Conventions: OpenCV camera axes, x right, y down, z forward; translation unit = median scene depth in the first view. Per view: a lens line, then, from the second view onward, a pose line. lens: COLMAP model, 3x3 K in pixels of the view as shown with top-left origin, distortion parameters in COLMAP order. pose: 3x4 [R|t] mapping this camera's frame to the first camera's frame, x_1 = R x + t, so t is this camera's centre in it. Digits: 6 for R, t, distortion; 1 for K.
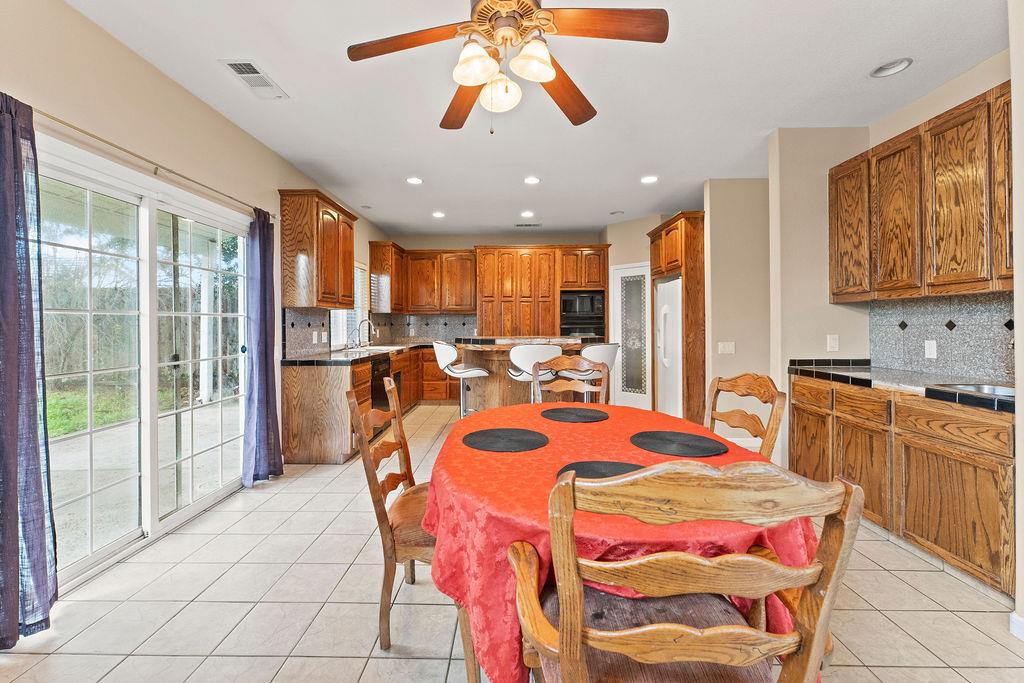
lens RADIAL K [[415.7, 0, 507.5], [0, 415.7, 321.1], [0, 0, 1]] dist [0.002135, -0.000292]
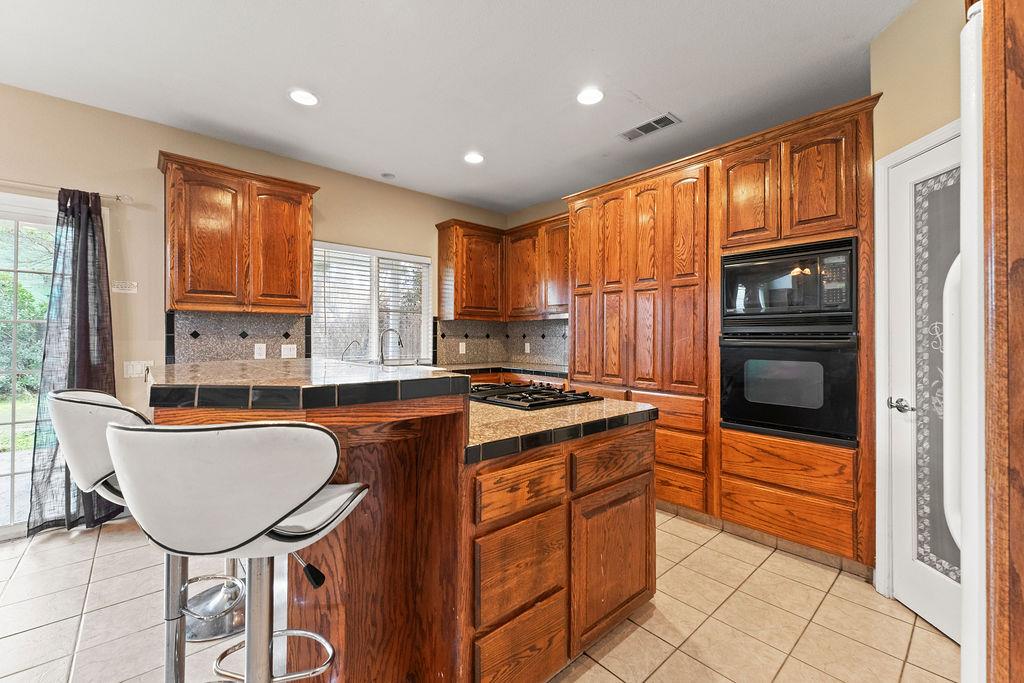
lens RADIAL K [[415.7, 0, 505.9], [0, 415.7, 334.5], [0, 0, 1]] dist [0.002135, -0.000292]
pose [[0.670250, 0.001224, -0.742134, 0.407688], [-0.000900, 0.999999, 0.000837, 0.006802], [0.742135, 0.000107, 0.670251, 0.780749]]
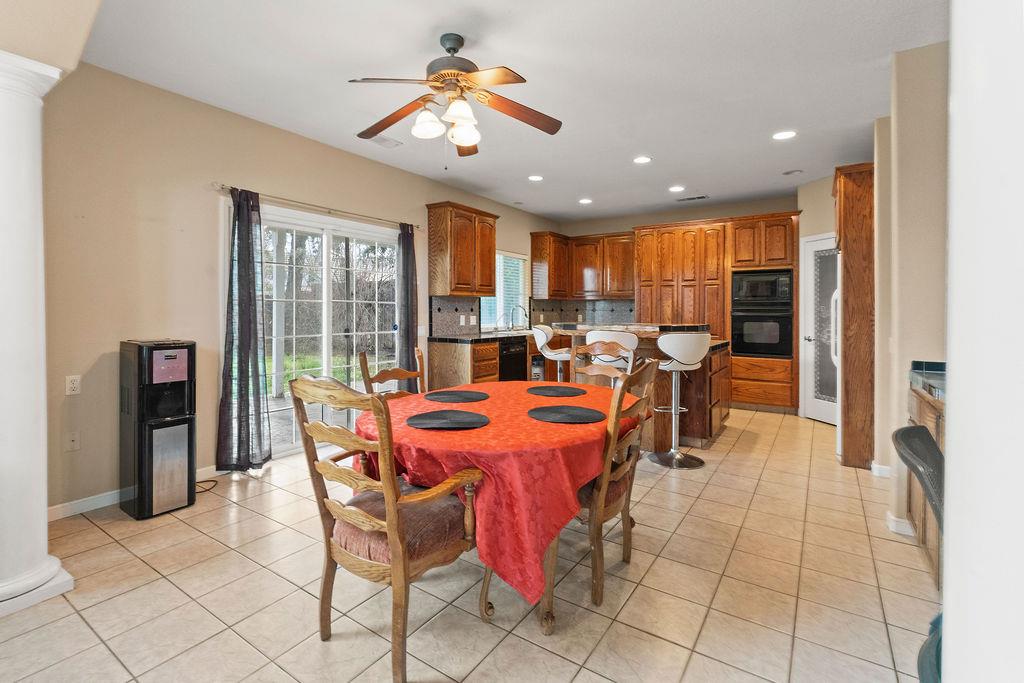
lens RADIAL K [[469.3, 0, 508.5], [0, 469.3, 309.1], [0, 0, 1]] dist [0.011344, 0.000116]
pose [[0.839392, 0.006568, -0.543487, 0.371638], [-0.003201, 0.999969, 0.007140, -0.003145], [0.543518, -0.004254, 0.839387, -0.068241]]
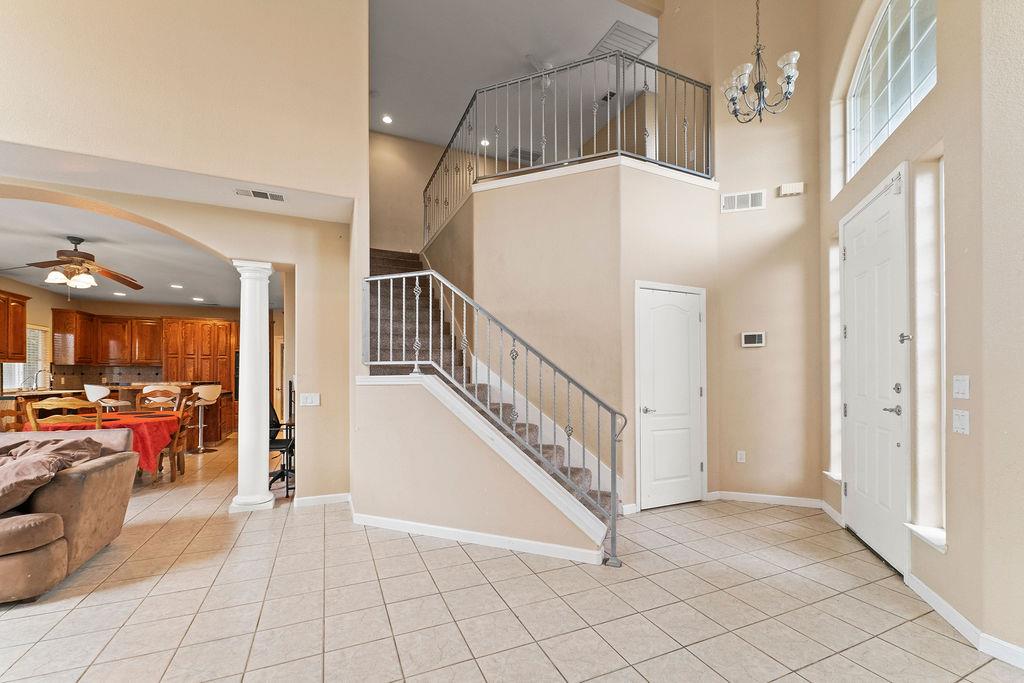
lens RADIAL K [[415.7, 0, 505.1], [0, 415.7, 374.6], [0, 0, 1]] dist [0.002135, -0.000292]
pose [[0.909161, 0.009177, 0.416343, 0.527403], [-0.011571, 0.999928, 0.003226, -0.011922], [-0.416283, -0.007750, 0.909202, -0.975703]]
